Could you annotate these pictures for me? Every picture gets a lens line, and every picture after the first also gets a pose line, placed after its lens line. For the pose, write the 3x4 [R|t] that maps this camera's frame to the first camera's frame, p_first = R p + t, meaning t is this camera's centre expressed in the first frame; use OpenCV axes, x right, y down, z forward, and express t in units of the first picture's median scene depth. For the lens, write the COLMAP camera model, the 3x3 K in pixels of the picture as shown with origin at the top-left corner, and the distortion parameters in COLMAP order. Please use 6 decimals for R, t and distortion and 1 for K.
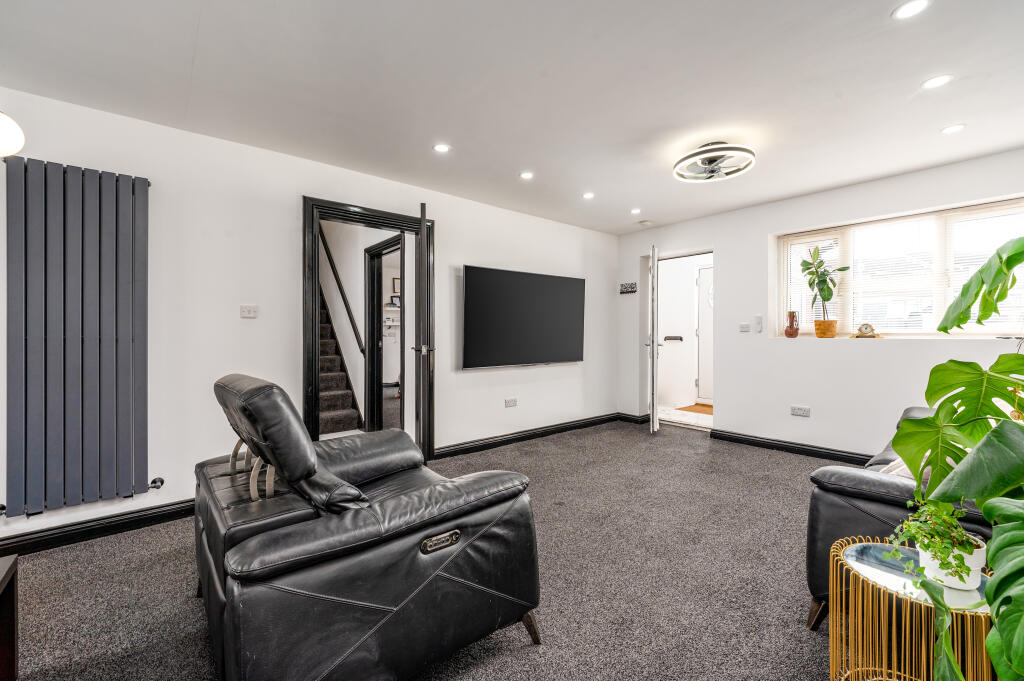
lens RADIAL K [[421.9, 0, 512.3], [0, 421.9, 336.5], [0, 0, 1]] dist [0.001159, -0.002302]
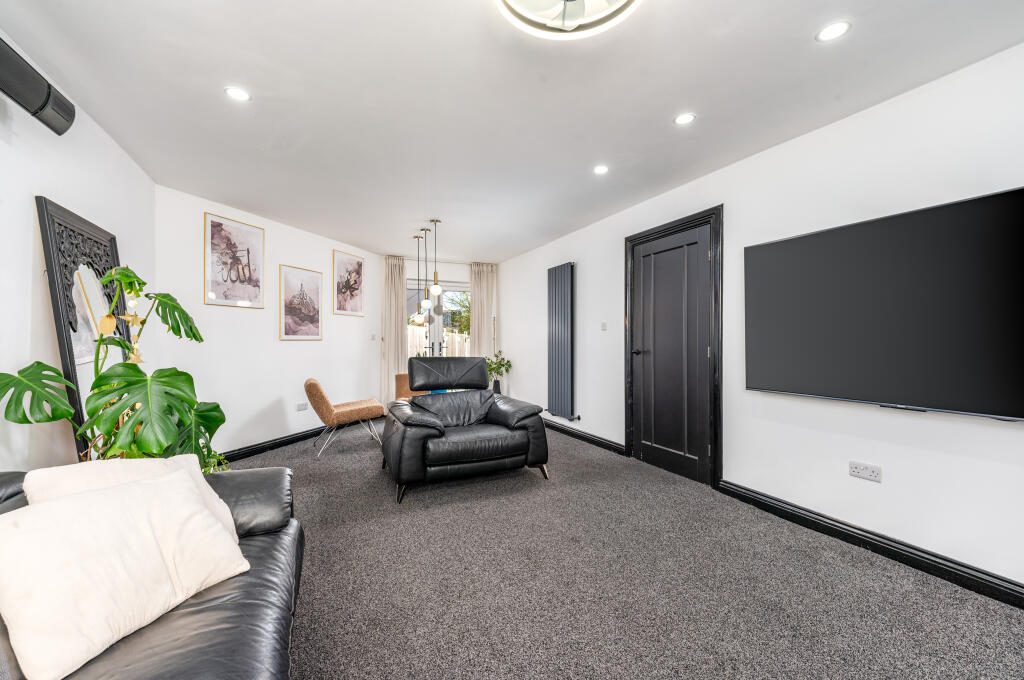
lens RADIAL K [[421.9, 0, 511.9], [0, 421.9, 342.2], [0, 0, 1]] dist [0.001159, -0.002302]
pose [[-0.285575, 0.004978, -0.958344, 0.963065], [-0.005776, 0.999959, 0.006916, -0.007591], [0.958339, 0.007511, -0.285534, 1.118755]]
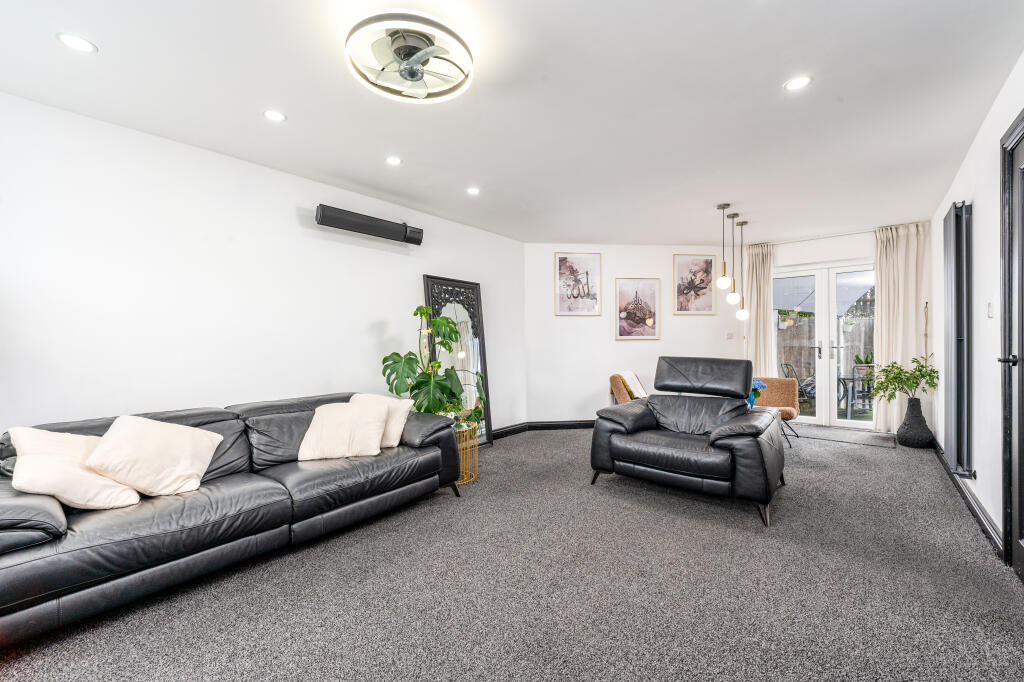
lens RADIAL K [[418.0, 0, 507.4], [0, 418.0, 339.4], [0, 0, 1]] dist [-0.003161, -0.000667]
pose [[-0.990562, 0.008495, -0.136799, 0.433033], [0.008509, 0.999964, 0.000483, -0.008081], [0.136798, -0.000686, -0.990599, 1.683103]]
